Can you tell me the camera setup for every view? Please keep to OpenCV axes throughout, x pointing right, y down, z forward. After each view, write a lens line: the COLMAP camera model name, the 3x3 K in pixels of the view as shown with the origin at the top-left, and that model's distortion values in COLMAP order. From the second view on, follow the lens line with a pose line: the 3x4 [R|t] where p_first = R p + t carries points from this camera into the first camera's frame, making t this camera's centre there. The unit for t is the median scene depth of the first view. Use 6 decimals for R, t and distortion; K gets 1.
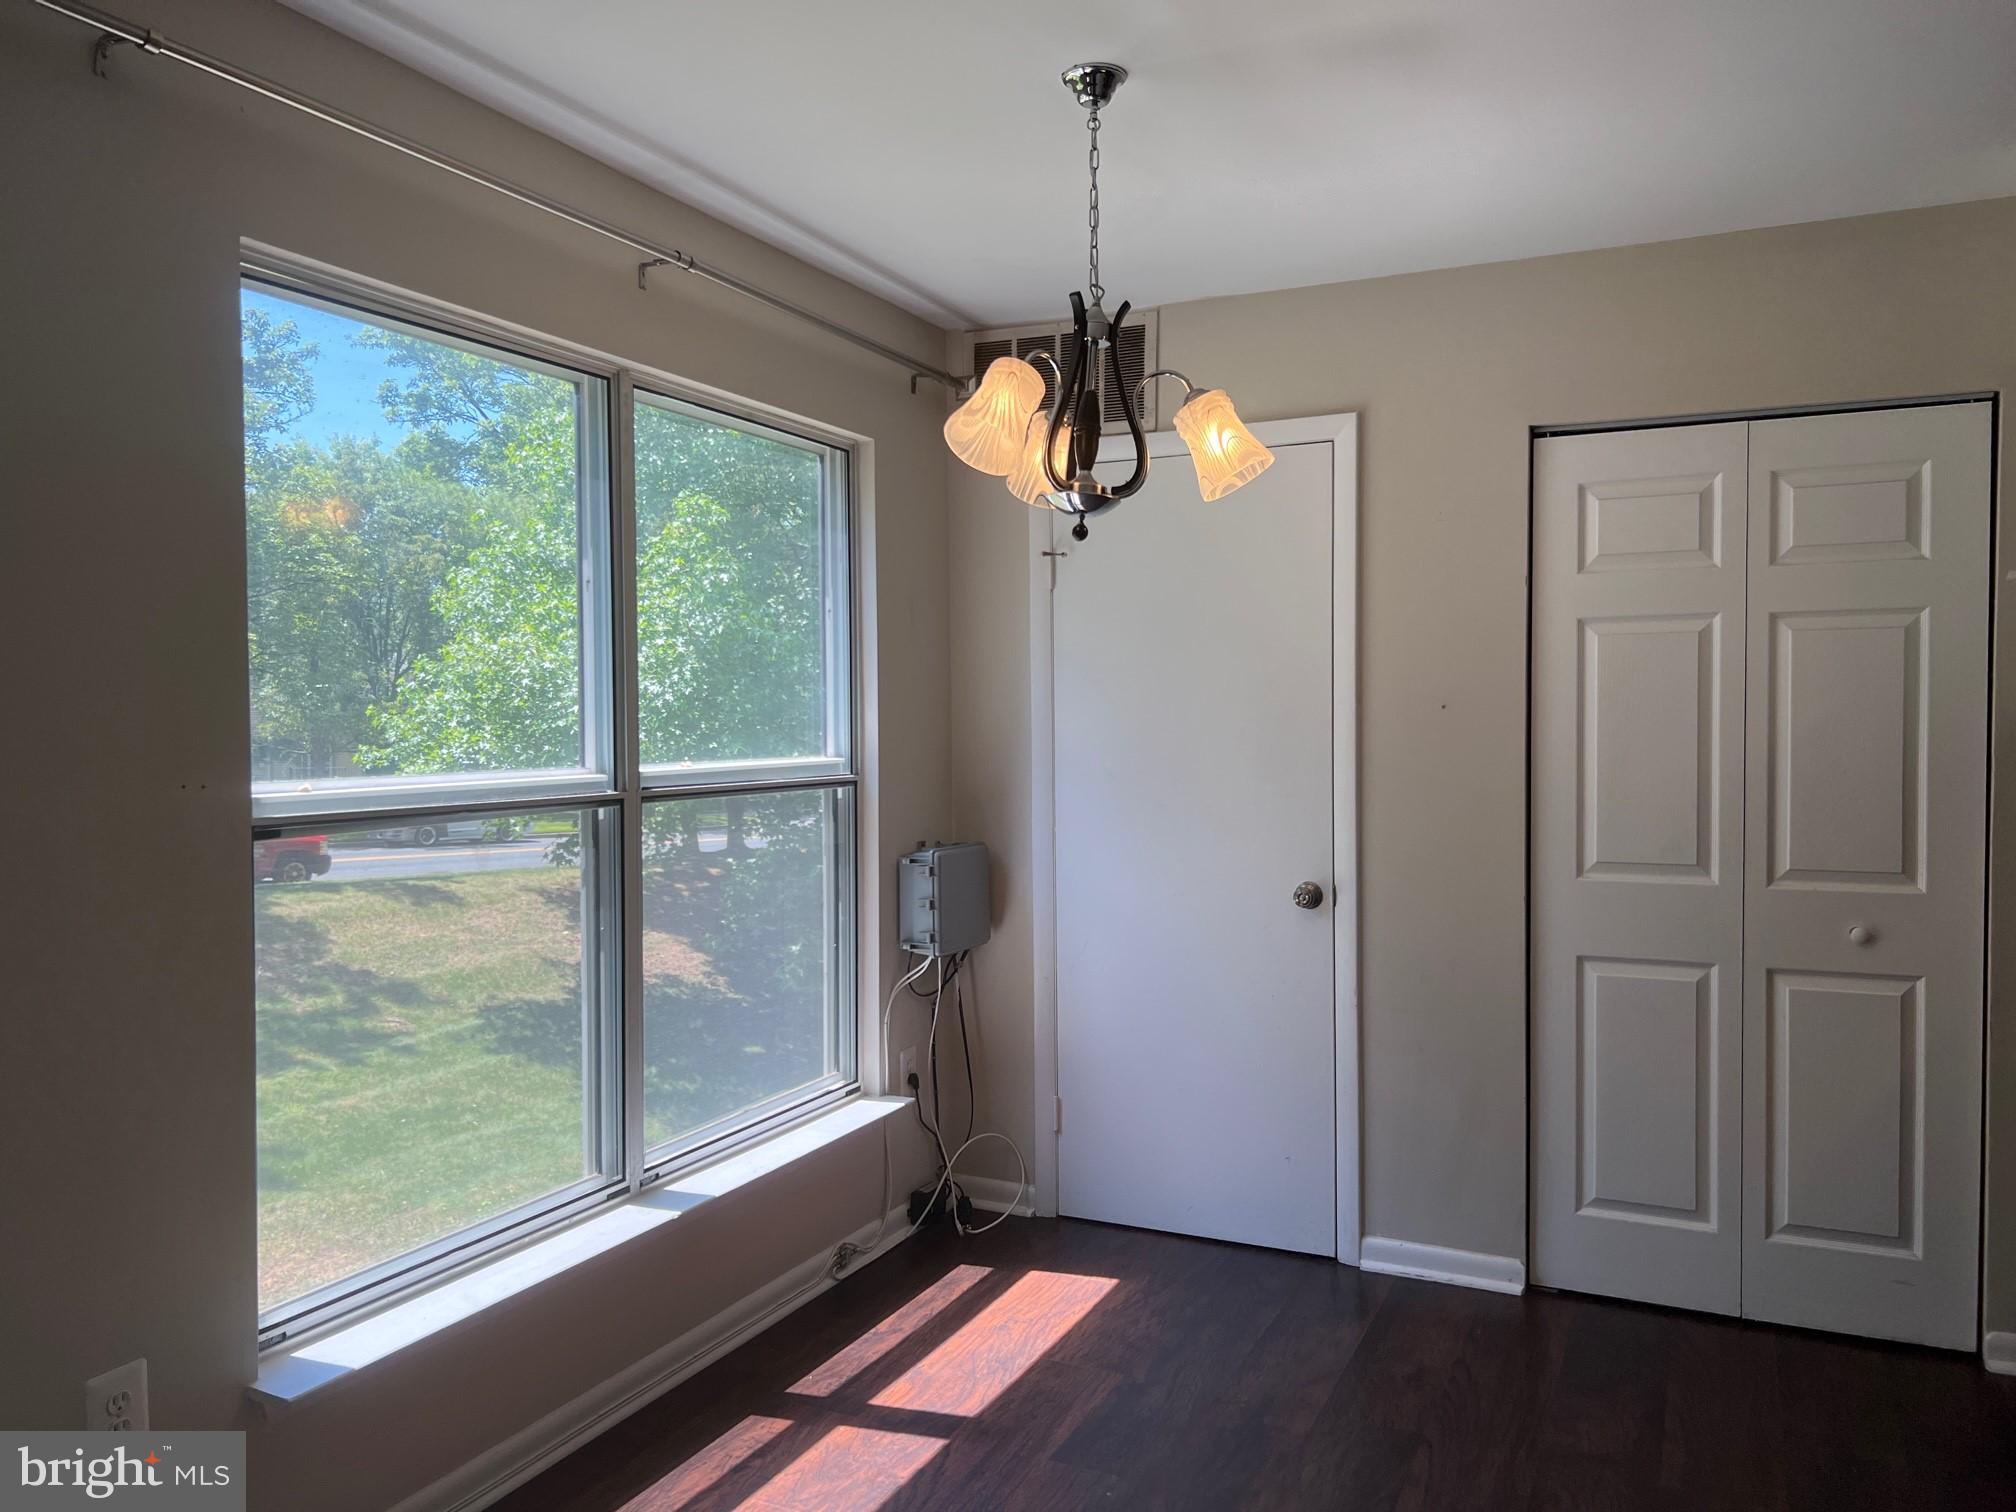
lens RADIAL K [[1503.7, 0, 1008.0], [0, 1503.7, 756.0], [0, 0, 1]] dist [-0.016584, 0.003881]
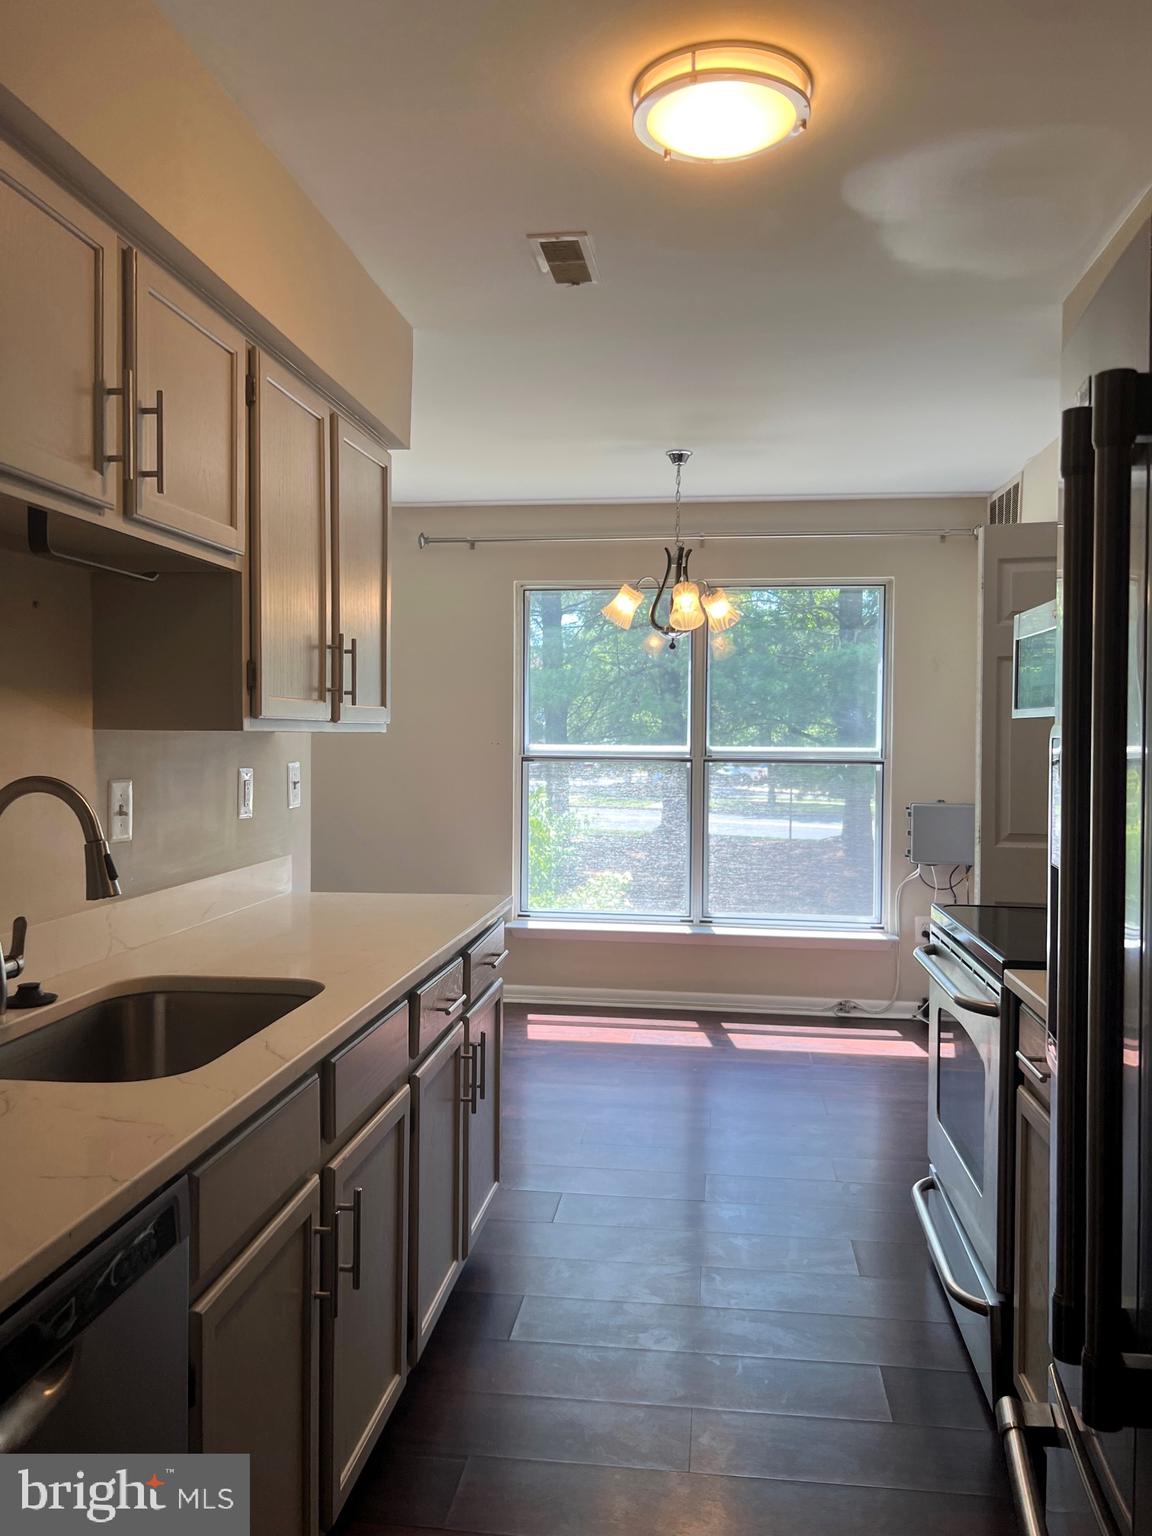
lens RADIAL K [[1169.3, 0, 576.0], [0, 1169.3, 768.0], [0, 0, 1]] dist [0.046735, -0.060832]
pose [[0.319472, 0.038484, -0.946814, 1.347312], [-0.035791, 0.998952, 0.028526, -0.004177], [0.946920, 0.024774, 0.320515, 0.200833]]
